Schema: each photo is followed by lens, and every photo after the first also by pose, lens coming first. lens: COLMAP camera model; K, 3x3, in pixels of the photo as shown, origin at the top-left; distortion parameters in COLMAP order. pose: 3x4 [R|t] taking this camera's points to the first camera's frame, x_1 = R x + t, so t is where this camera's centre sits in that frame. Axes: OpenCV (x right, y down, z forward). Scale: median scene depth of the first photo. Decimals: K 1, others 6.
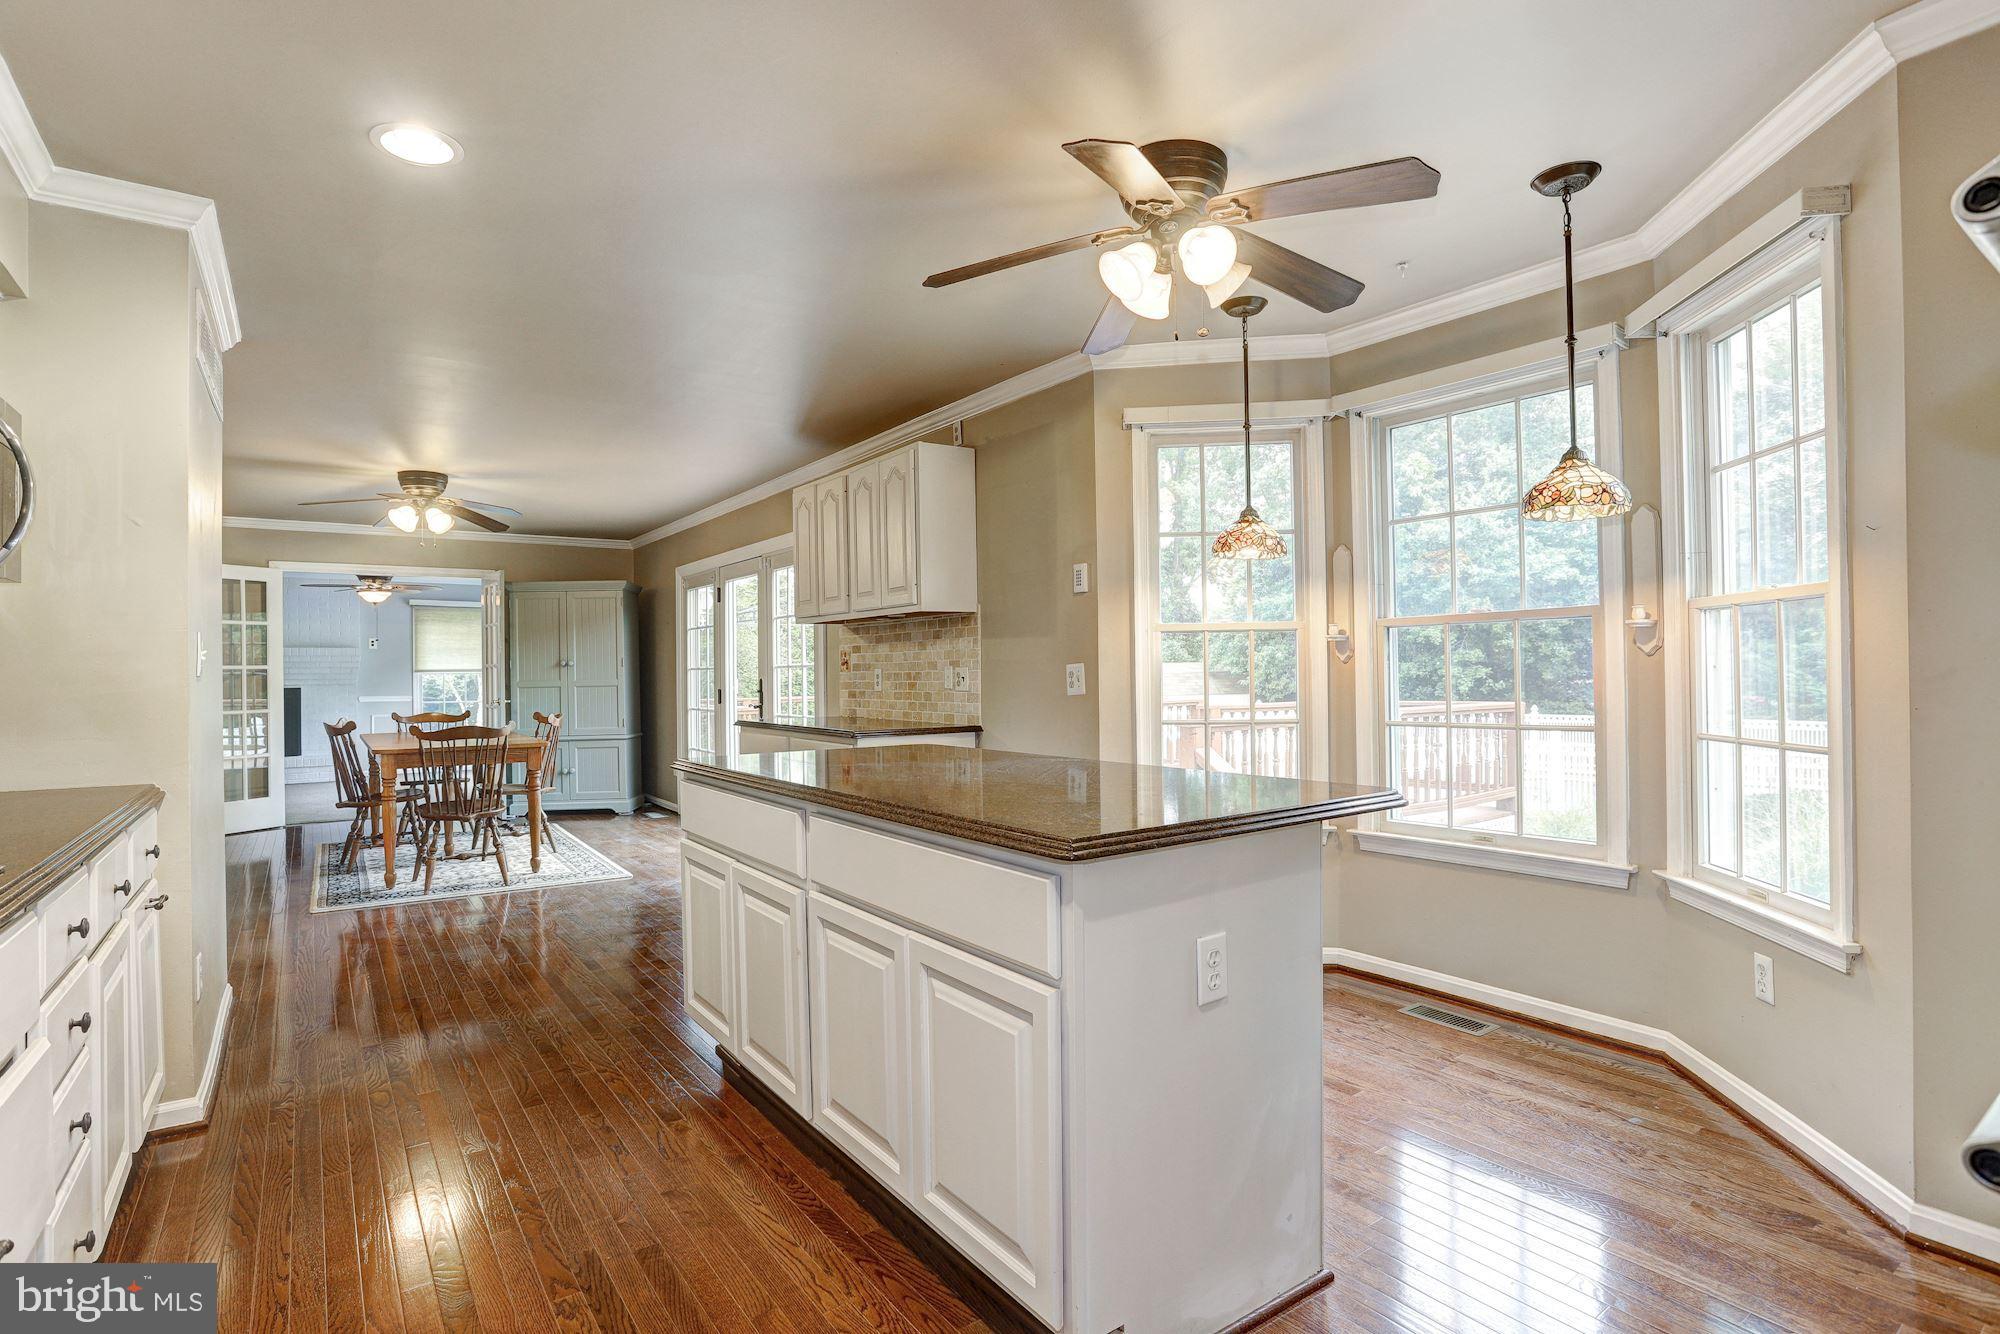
lens RADIAL K [[985.2, 0, 986.6], [0, 985.2, 666.7], [0, 0, 1]] dist [-0.068640, 0.034388]
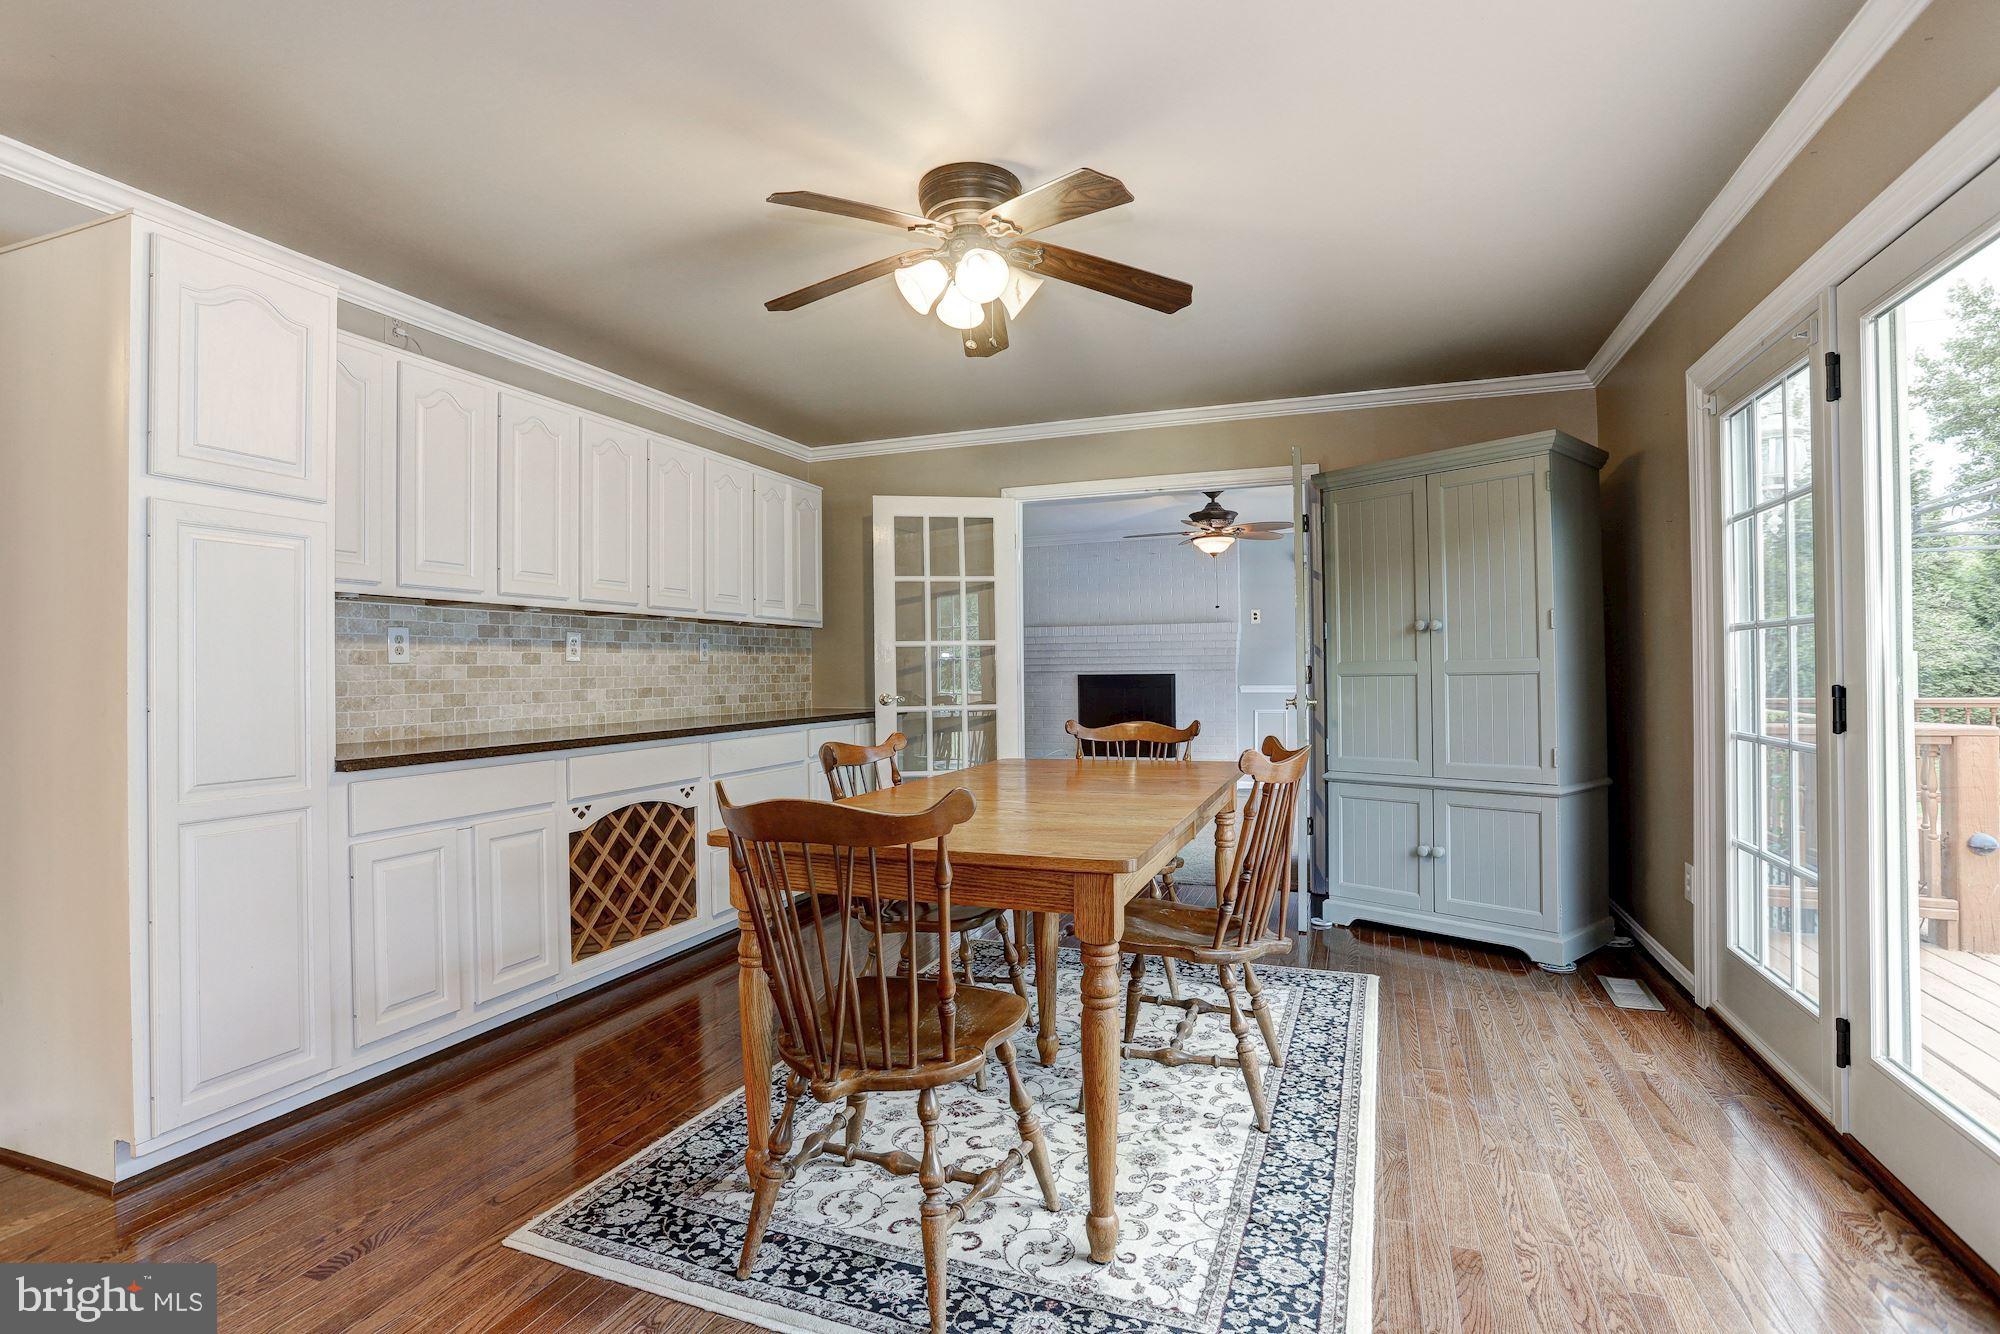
lens RADIAL K [[985.2, 0, 986.6], [0, 985.2, 666.7], [0, 0, 1]] dist [-0.068640, 0.034388]
pose [[0.565437, 0.001781, -0.824789, -0.160927], [0.009097, 0.999923, 0.008396, 0.010714], [0.824741, -0.012251, 0.565378, 0.552782]]
